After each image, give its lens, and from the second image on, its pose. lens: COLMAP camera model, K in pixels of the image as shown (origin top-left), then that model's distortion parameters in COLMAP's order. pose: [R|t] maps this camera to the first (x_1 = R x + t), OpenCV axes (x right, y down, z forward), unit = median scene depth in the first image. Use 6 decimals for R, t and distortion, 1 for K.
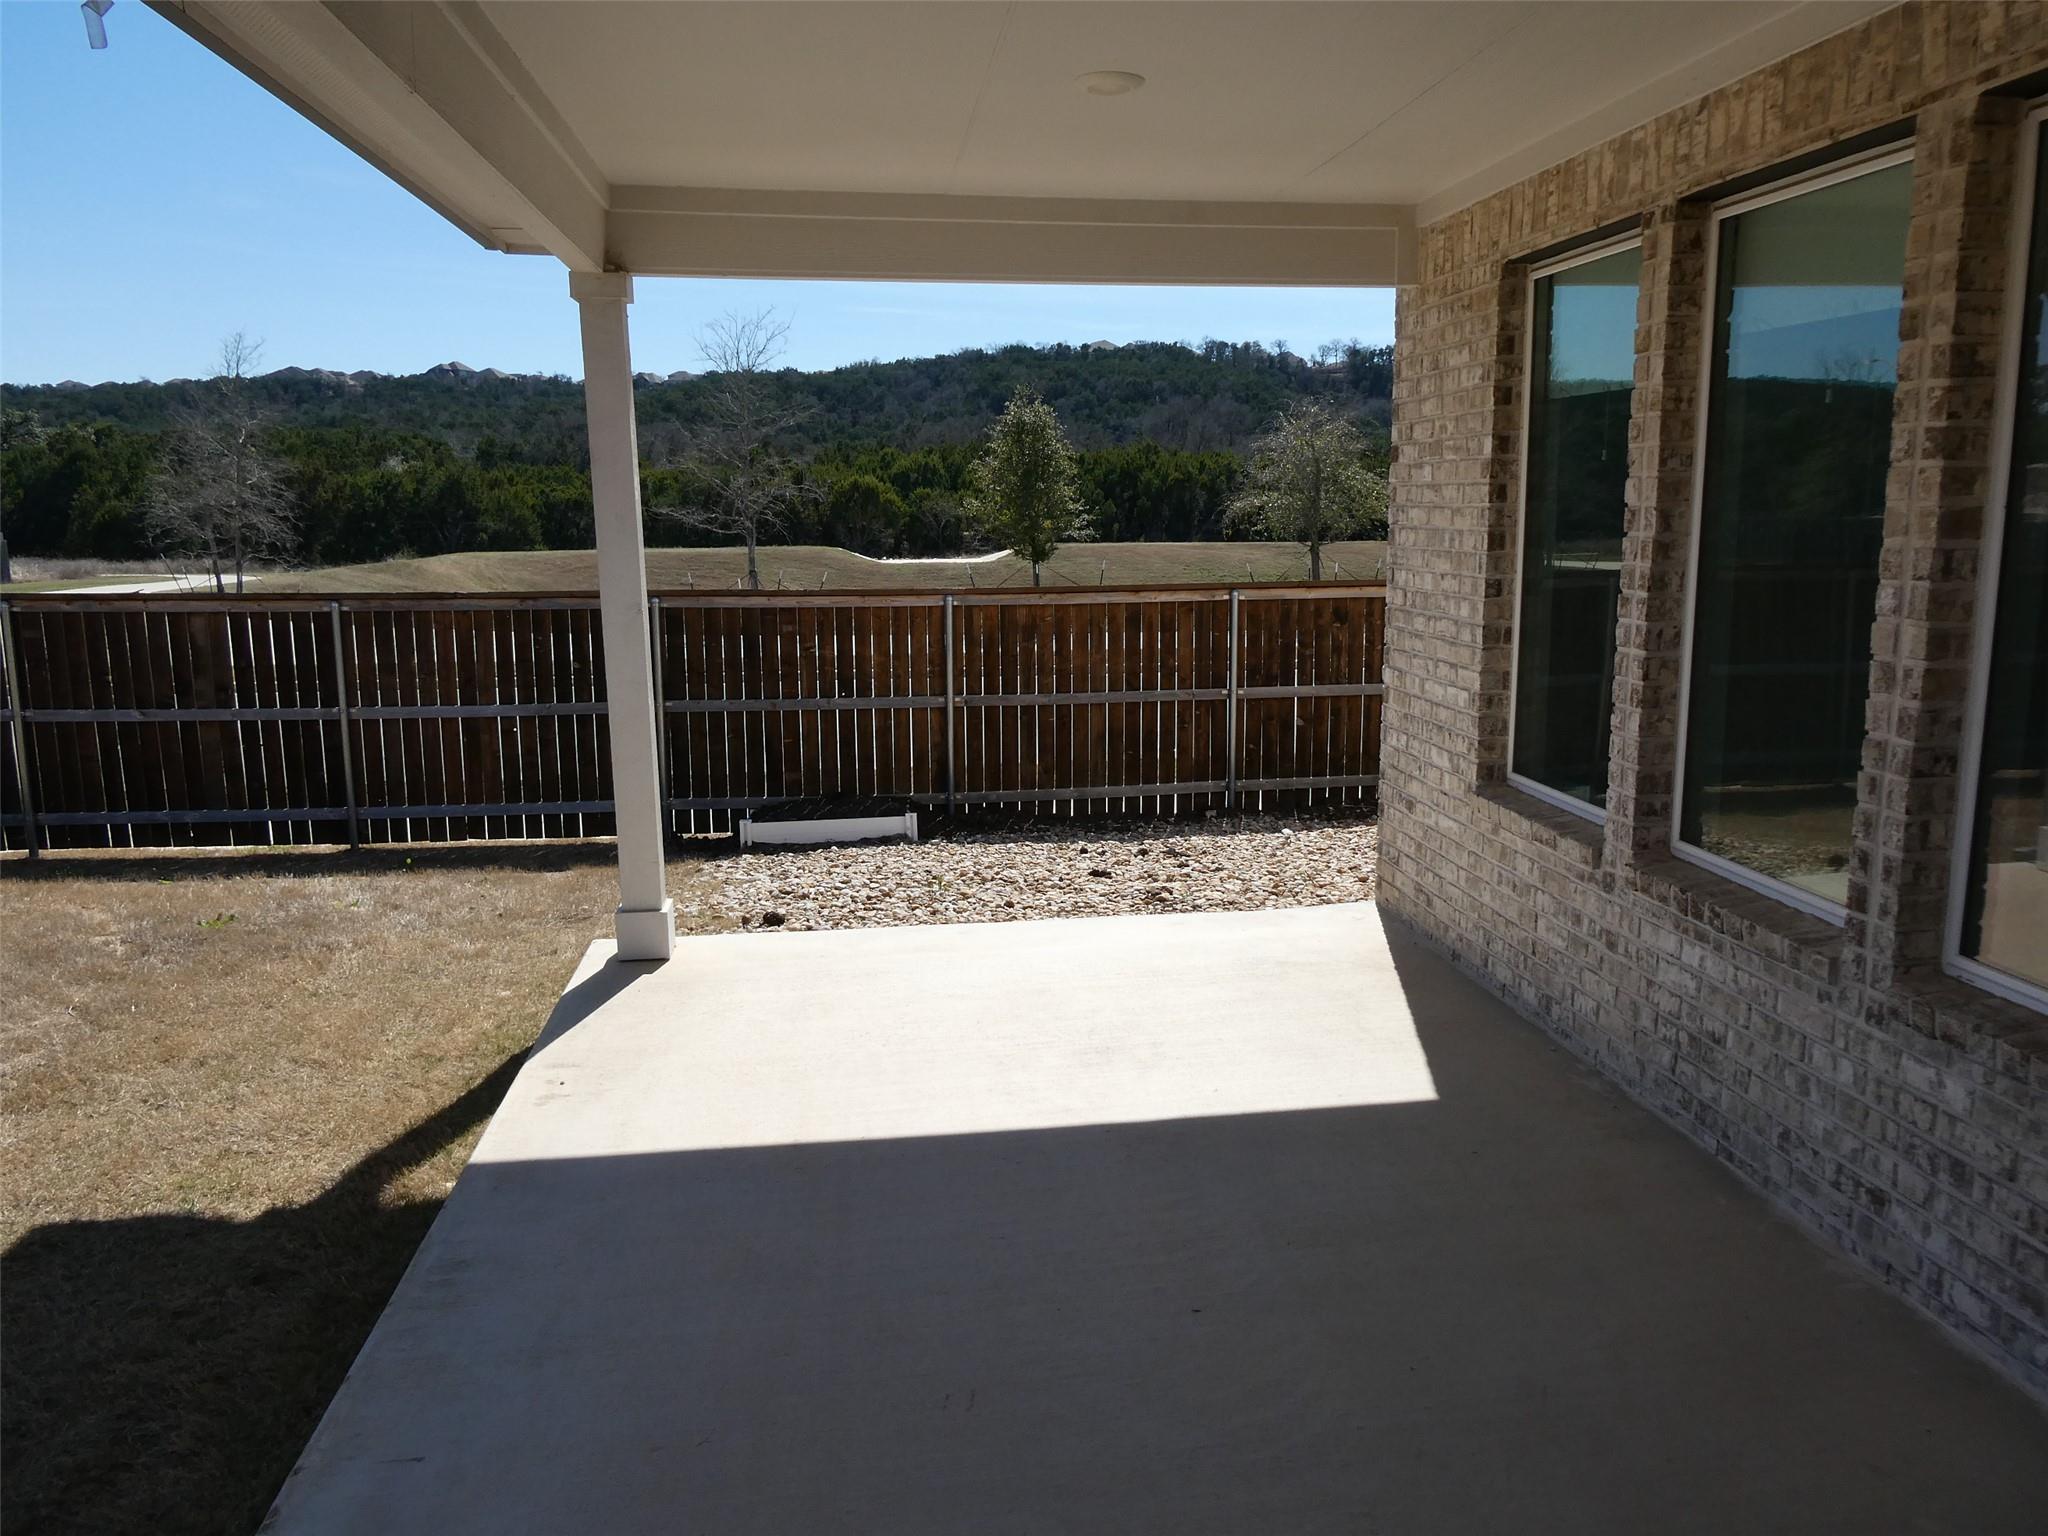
lens RADIAL K [[1452.6, 0, 1037.8], [0, 1452.6, 771.9], [0, 0, 1]] dist [-0.007748, -0.000309]
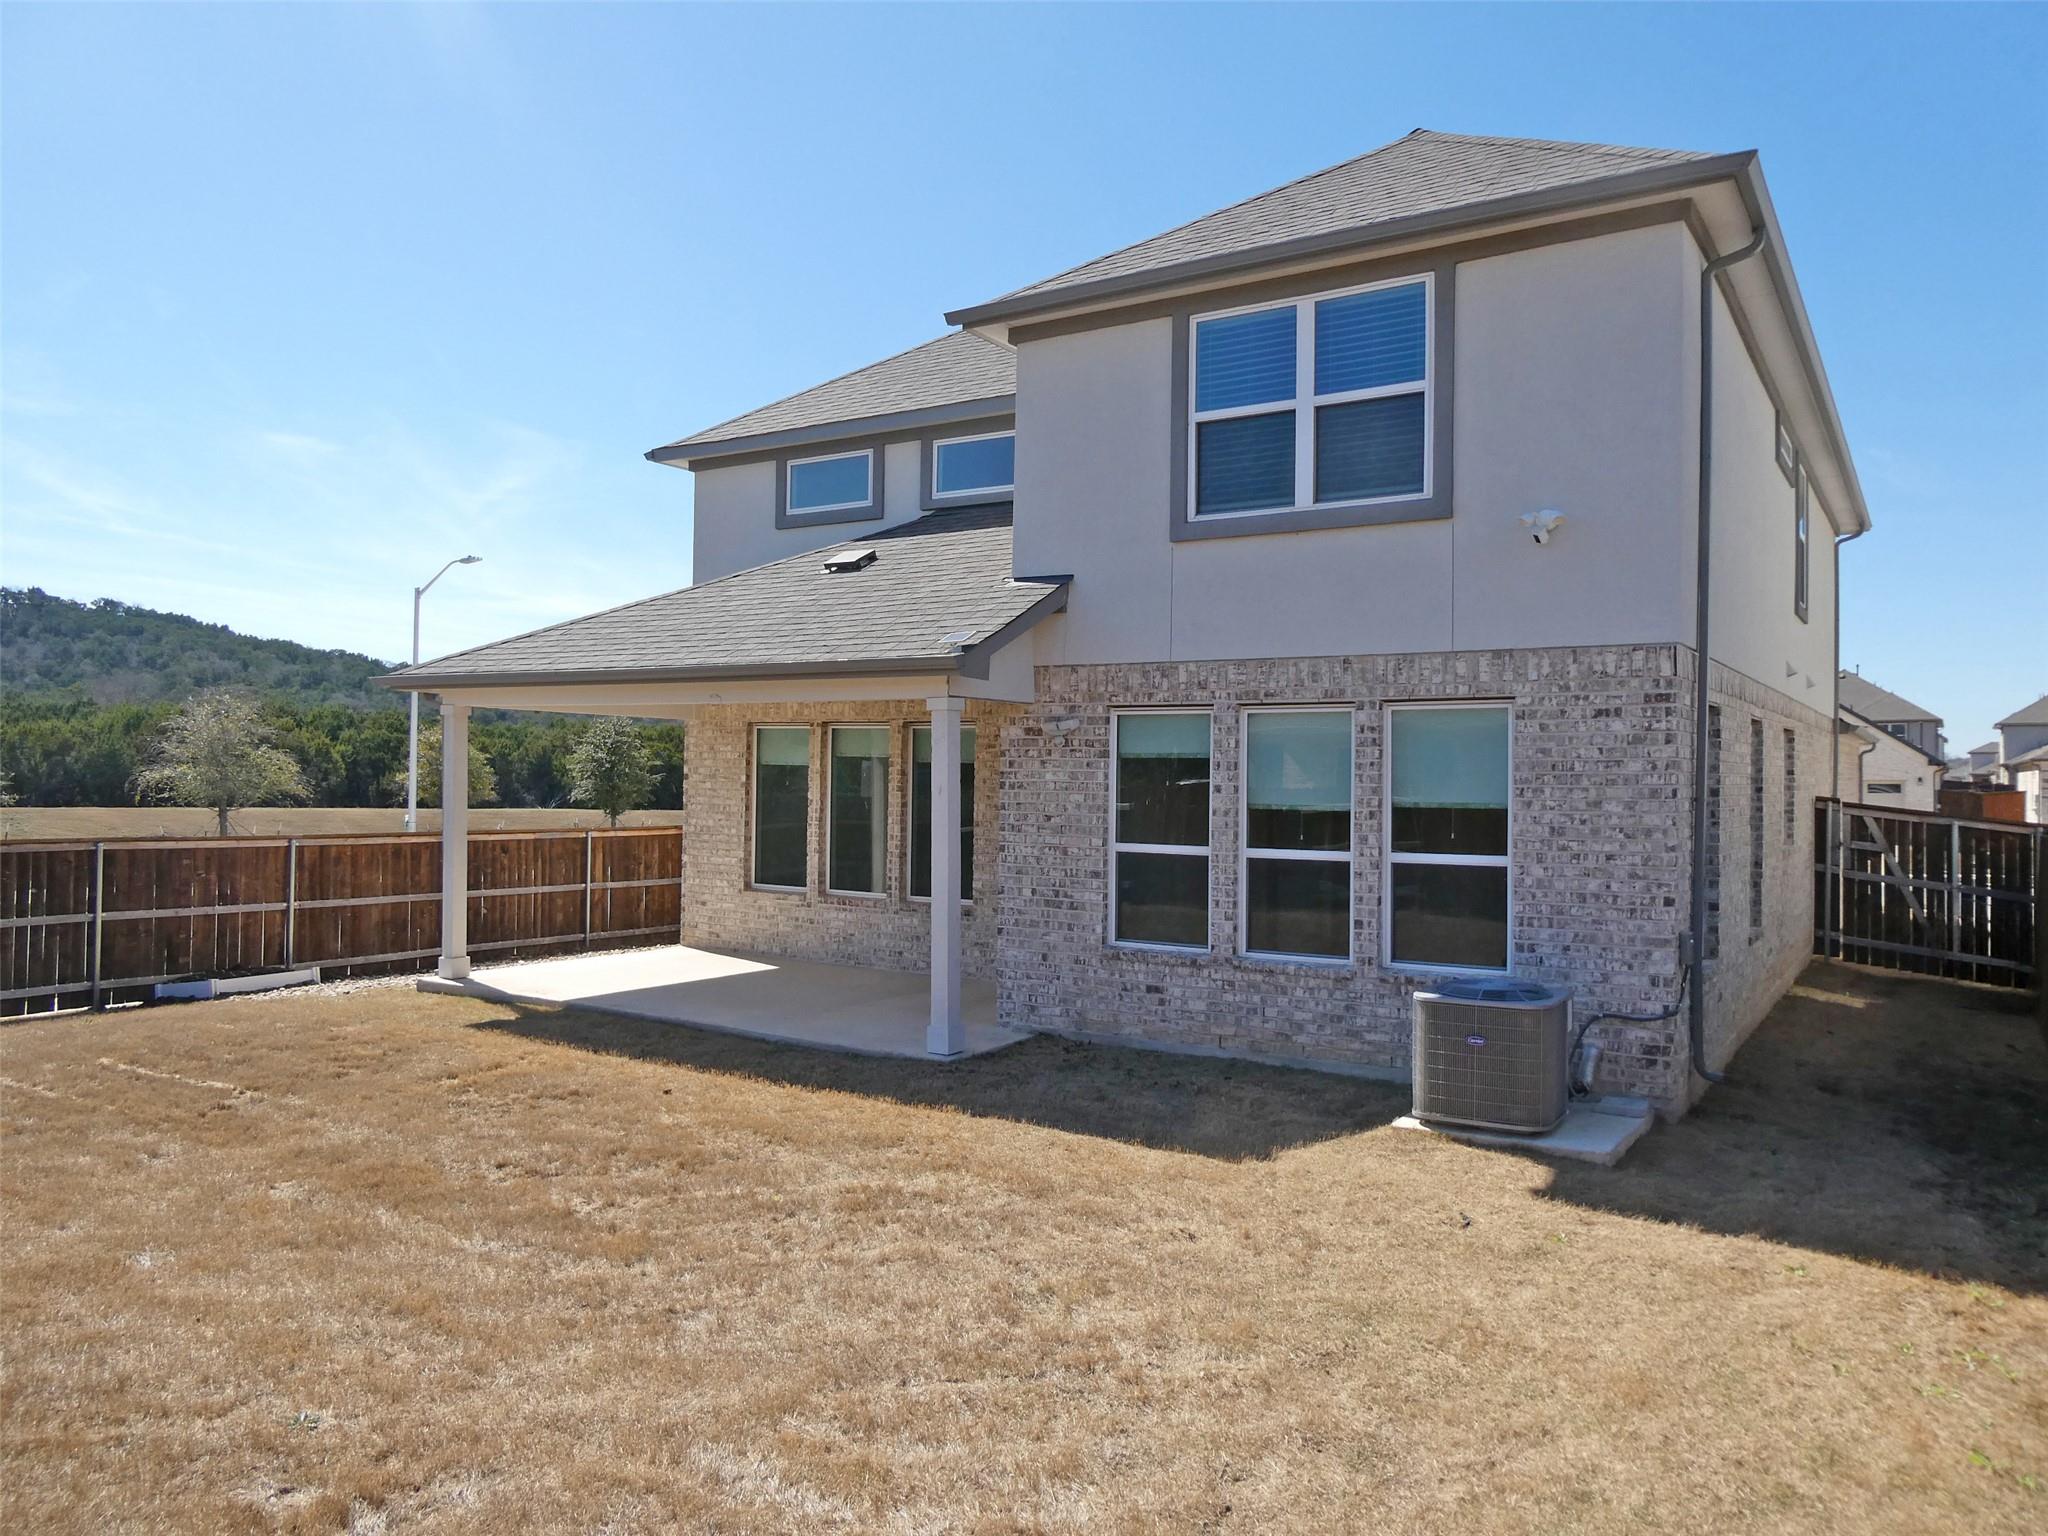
lens RADIAL K [[1452.6, 0, 1026.9], [0, 1452.6, 764.8], [0, 0, 1]] dist [-0.007748, -0.000309]
pose [[0.652343, 0.027591, 0.757422, -1.507313], [0.114670, 0.984241, -0.134615, 0.215715], [-0.749199, 0.174668, 0.638898, -1.322074]]
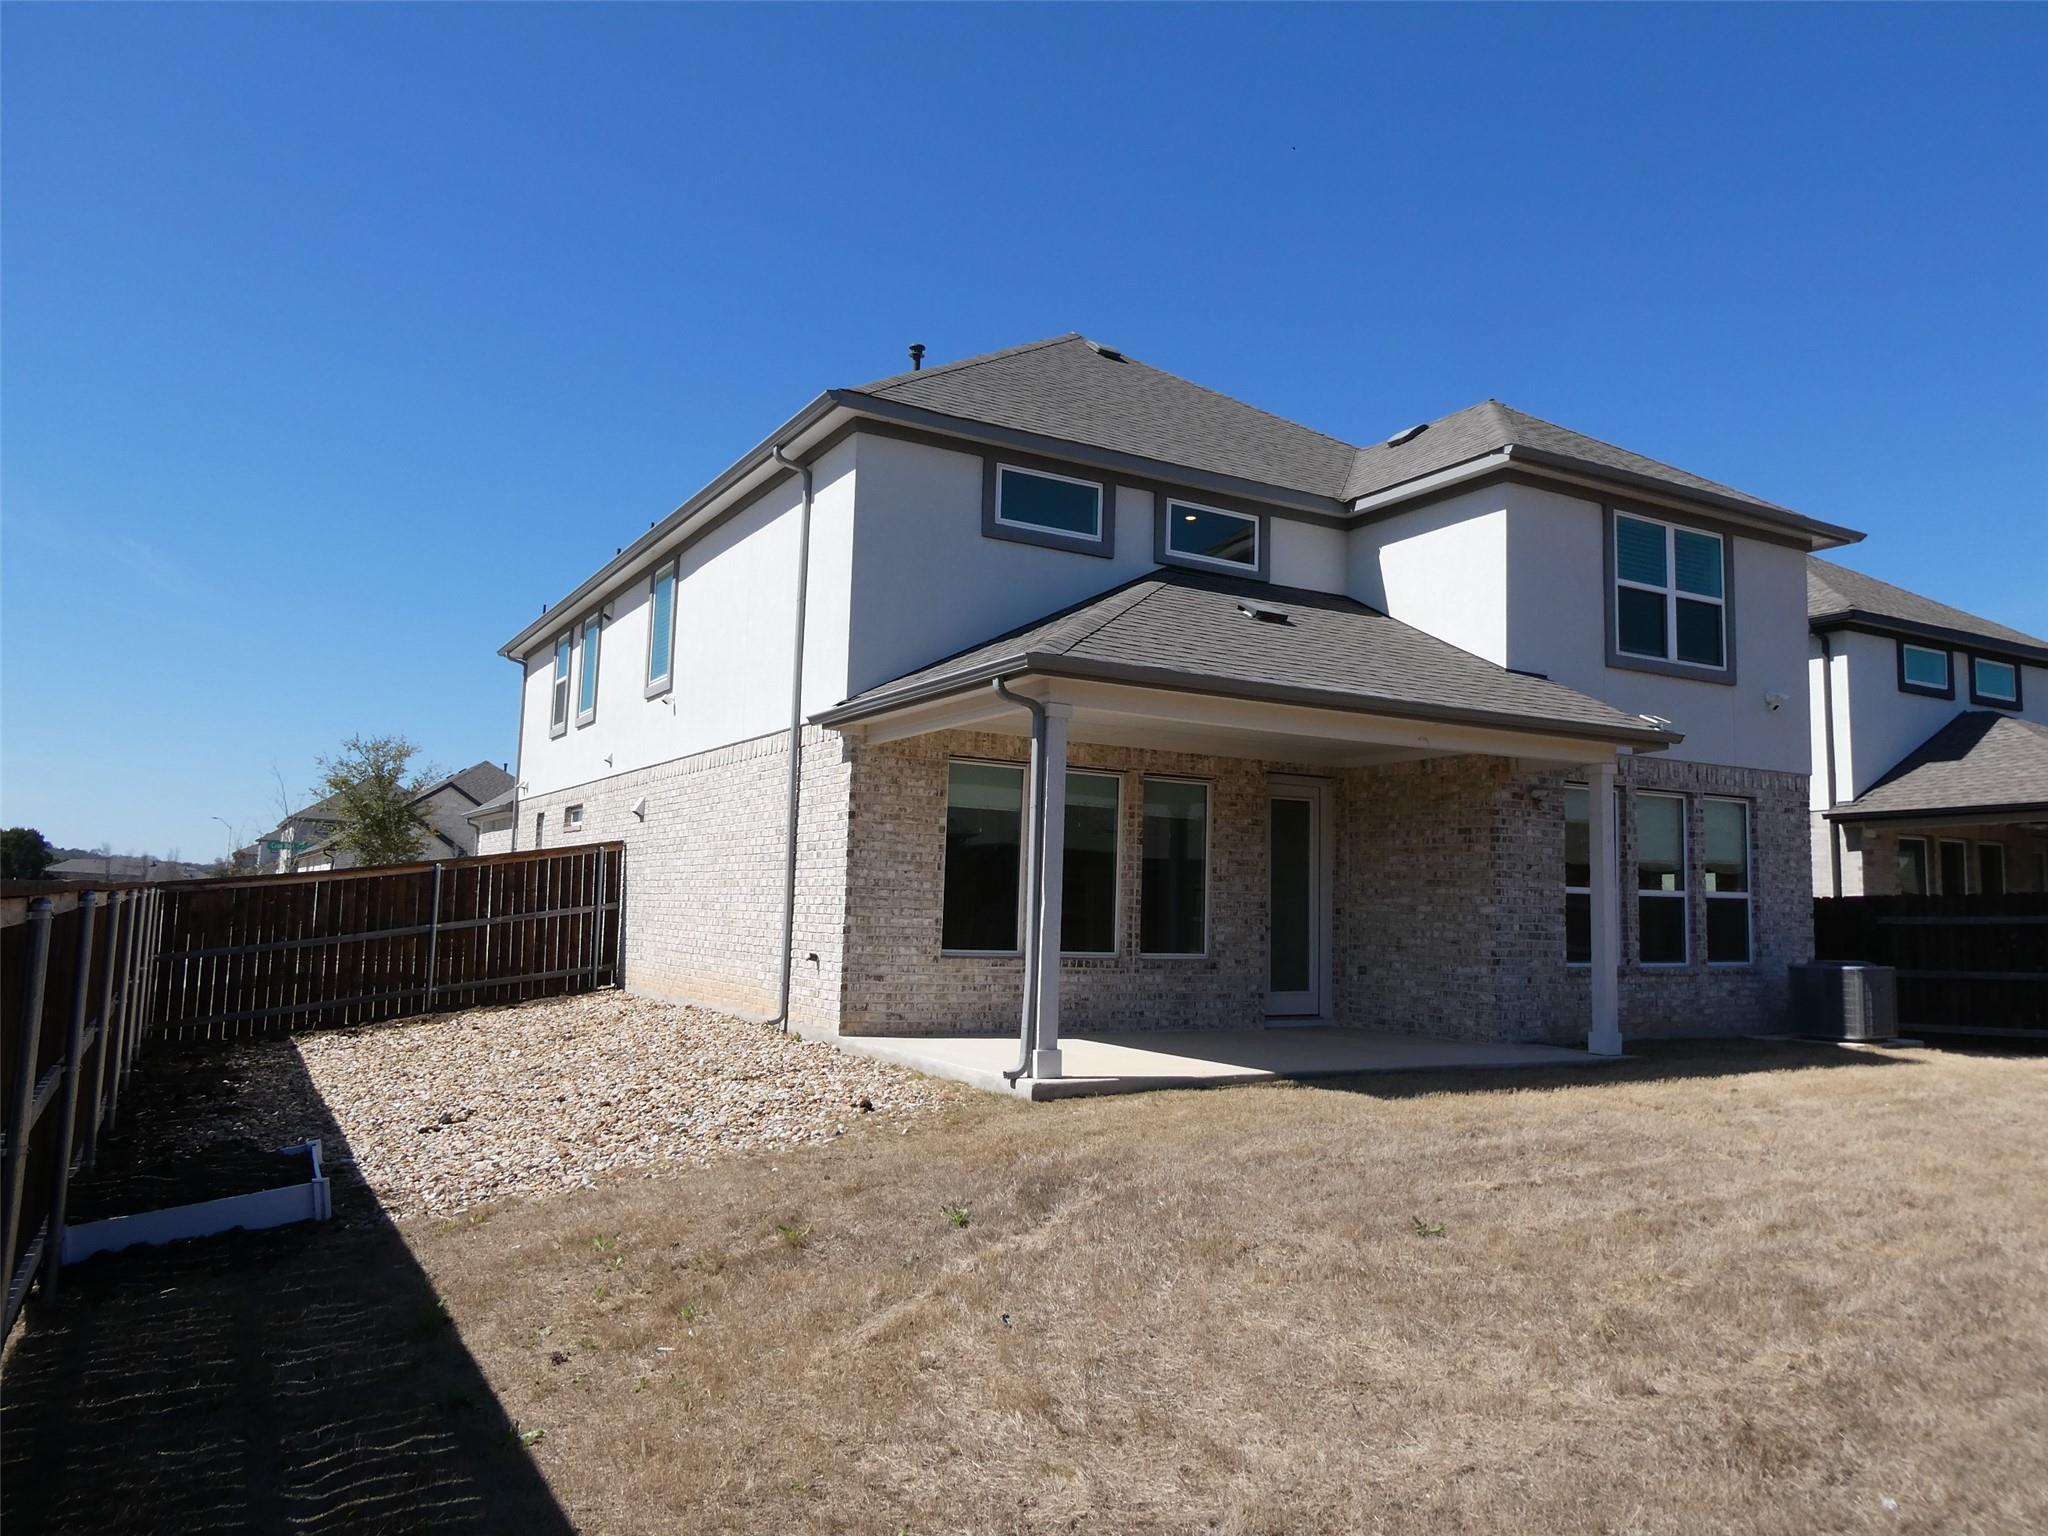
lens RADIAL K [[1452.6, 0, 1031.0], [0, 1452.6, 772.2], [0, 0, 1]] dist [-0.007748, -0.000309]
pose [[-0.382387, 0.097297, 0.918866, -1.935978], [0.149910, 0.987798, -0.042211, -0.162301], [-0.911761, 0.121606, -0.392307, 1.692809]]
